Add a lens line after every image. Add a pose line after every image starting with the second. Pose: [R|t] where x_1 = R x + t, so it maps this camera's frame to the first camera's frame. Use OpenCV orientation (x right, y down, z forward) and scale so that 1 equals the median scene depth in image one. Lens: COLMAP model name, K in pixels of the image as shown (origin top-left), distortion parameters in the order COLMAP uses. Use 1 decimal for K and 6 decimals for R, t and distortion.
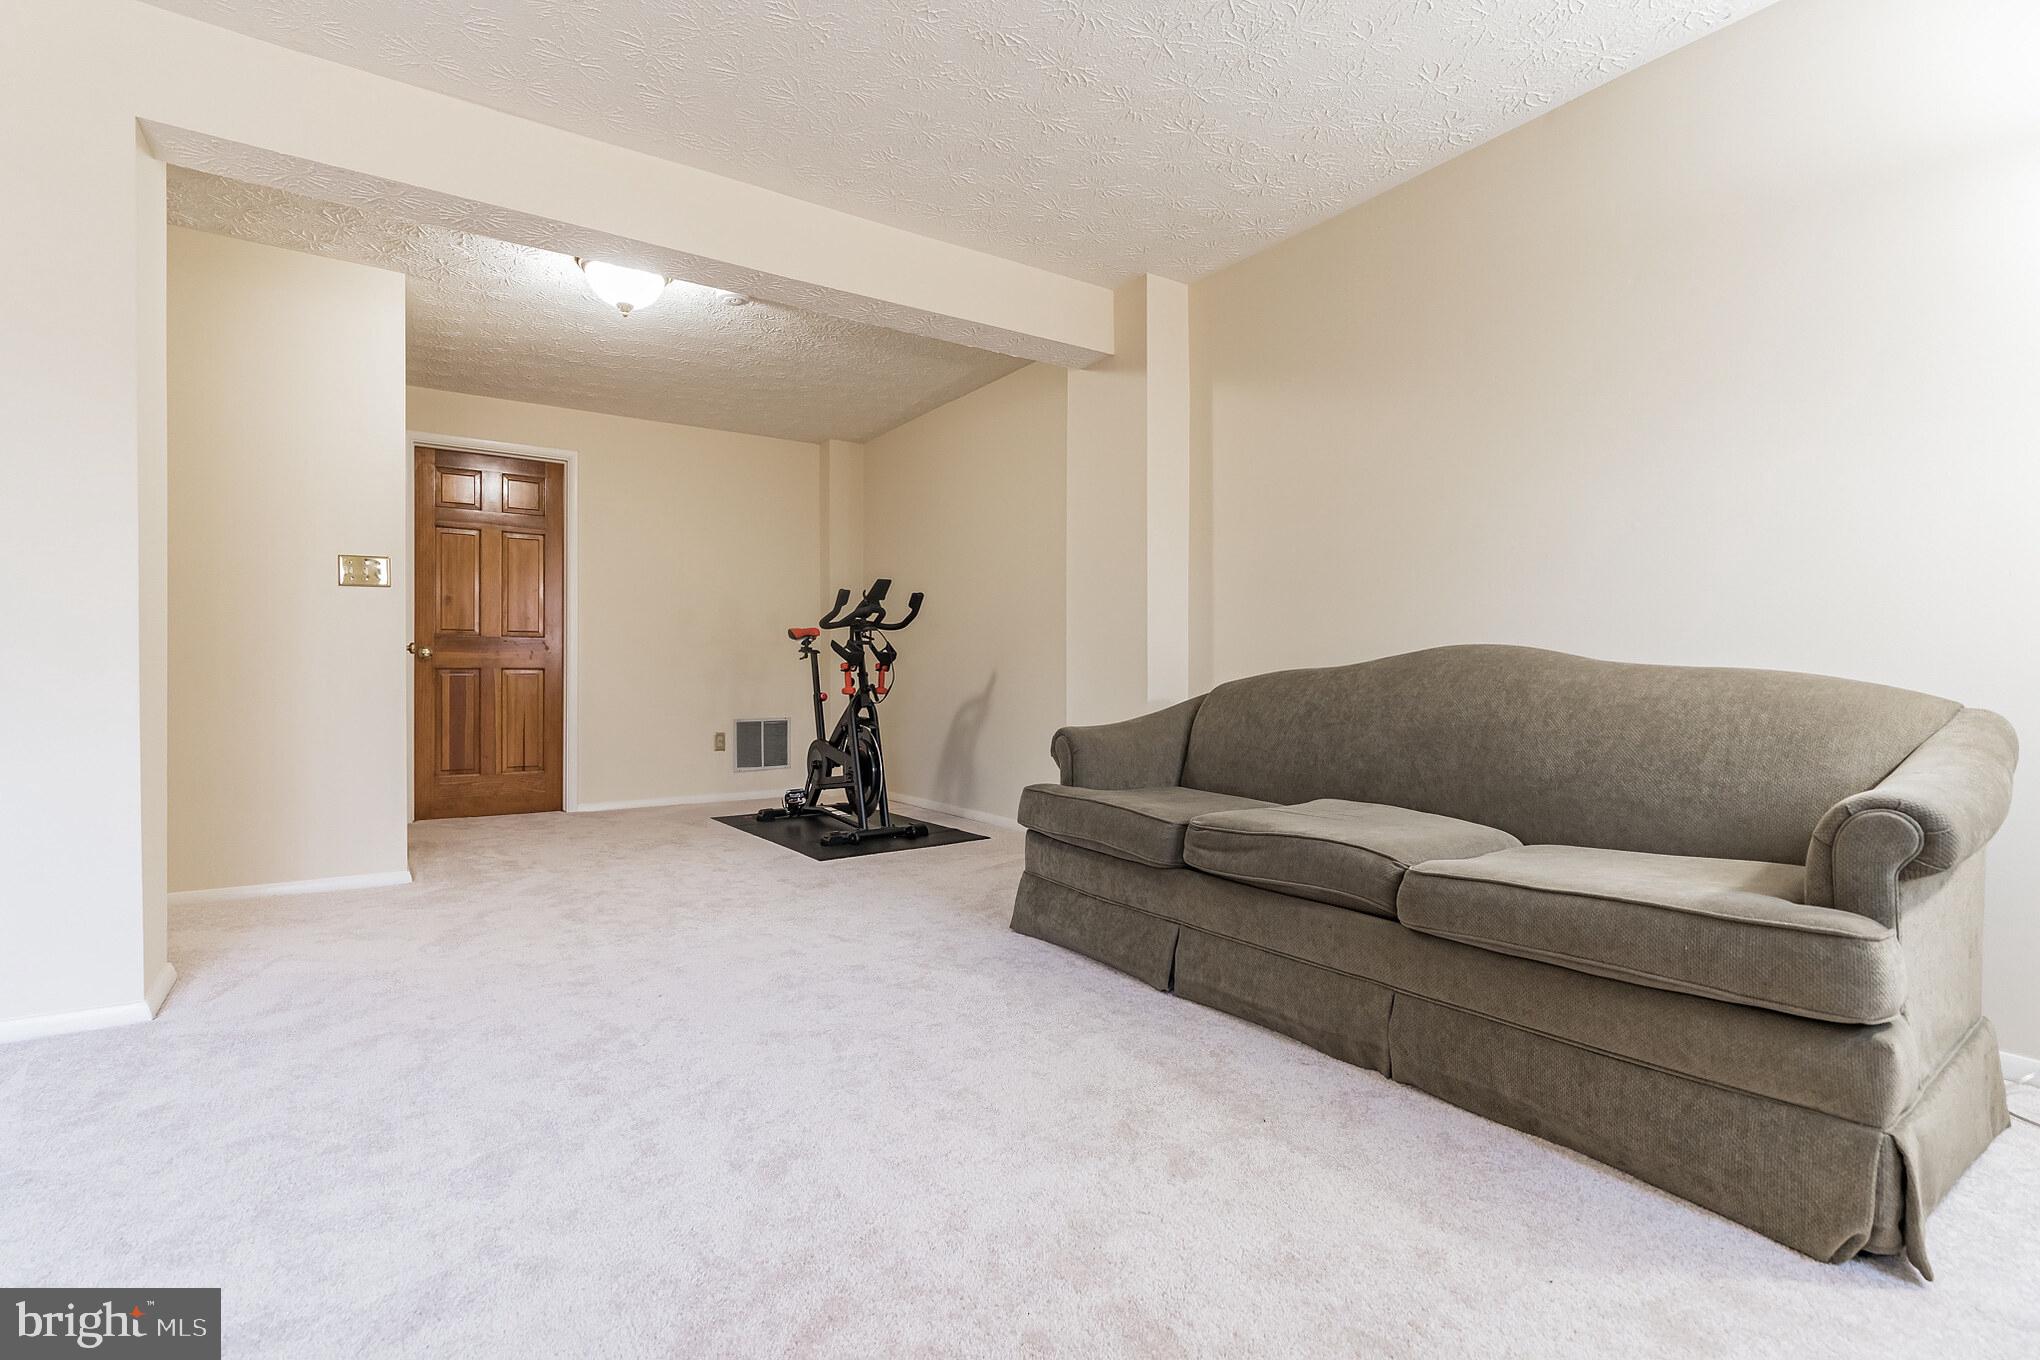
lens RADIAL K [[903.3, 0, 1008.4], [0, 903.3, 675.1], [0, 0, 1]] dist [0.002554, 0.000174]
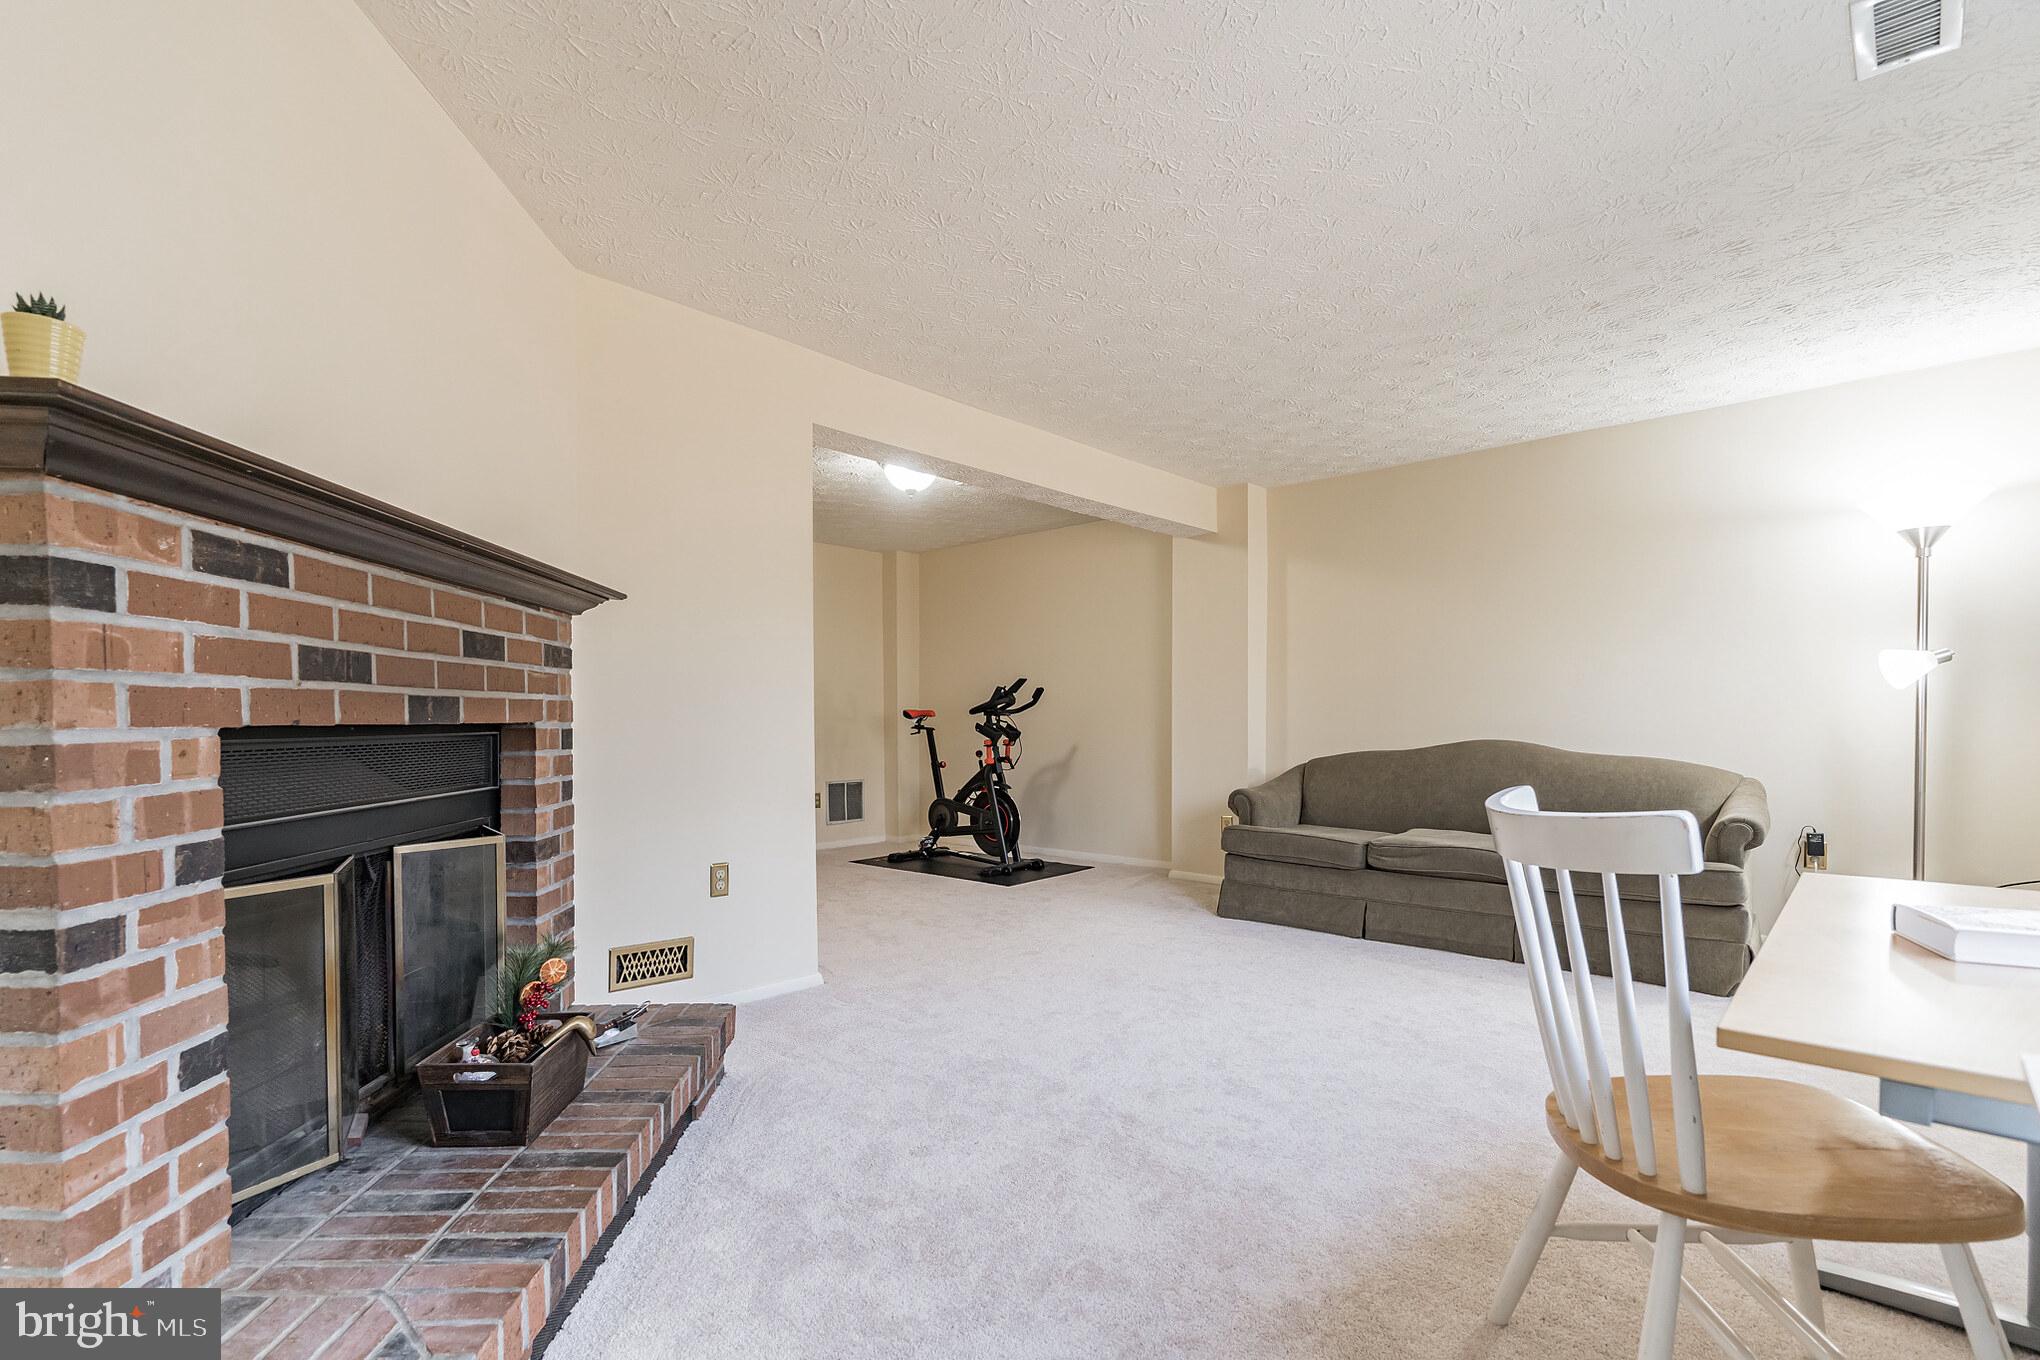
lens RADIAL K [[903.3, 0, 975.4], [0, 903.3, 726.4], [0, 0, 1]] dist [0.002554, 0.000174]
pose [[0.979322, -0.003919, 0.202270, -0.546693], [0.003119, 0.999986, 0.004276, -0.045900], [-0.202284, -0.003557, 0.979320, -0.349615]]
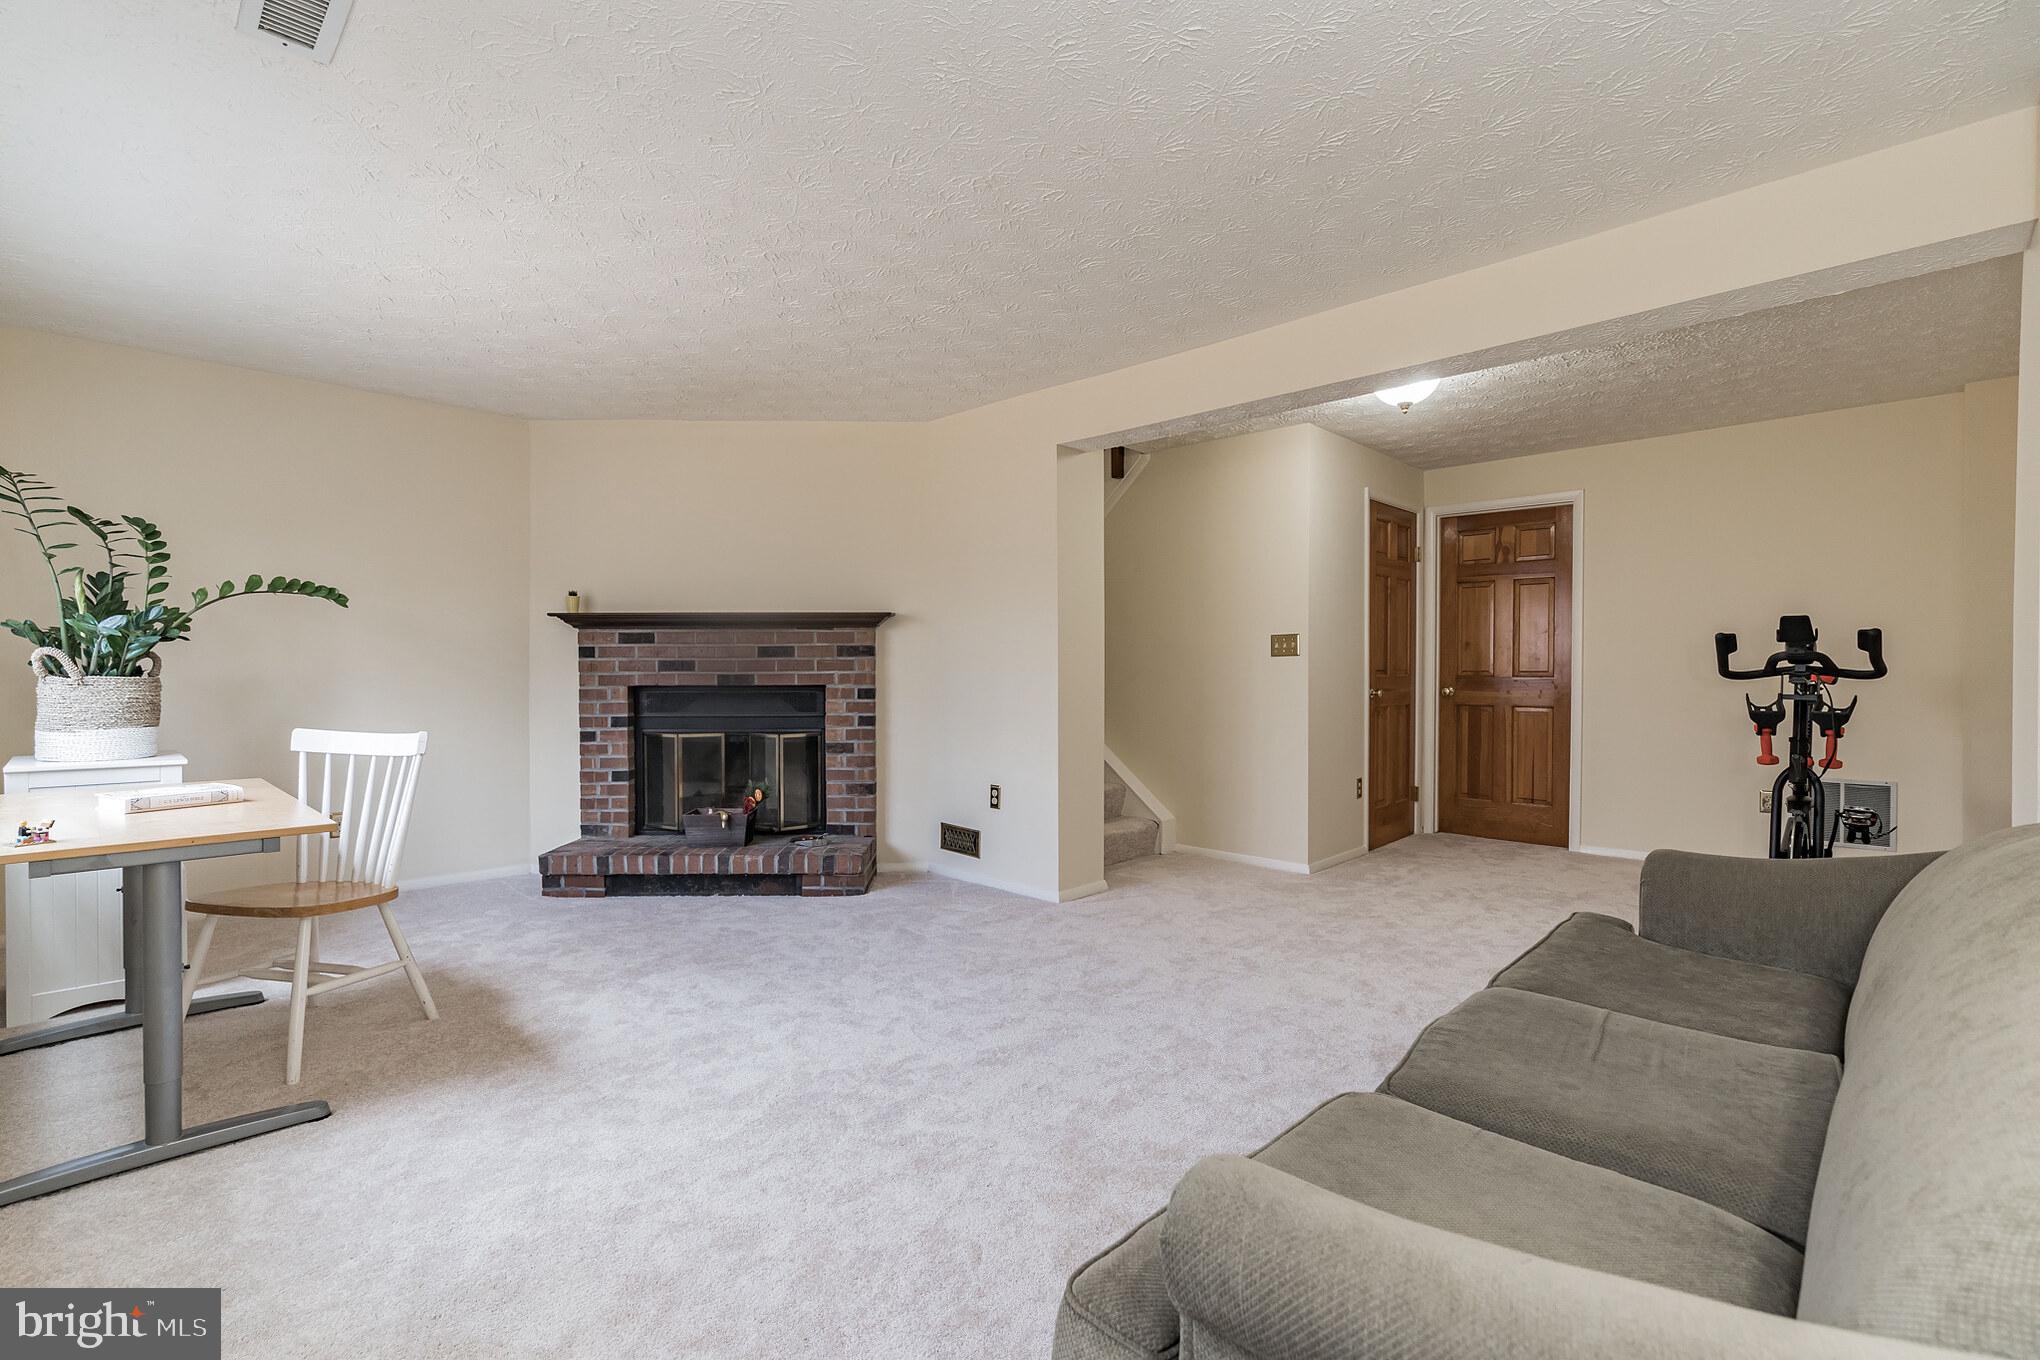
lens RADIAL K [[903.3, 0, 1009.3], [0, 903.3, 675.6], [0, 0, 1]] dist [0.002554, 0.000174]
pose [[0.229480, 0.005837, -0.973296, 0.497083], [-0.003645, 0.999980, 0.005137, -0.065938], [0.973306, 0.002369, 0.229497, 0.231430]]
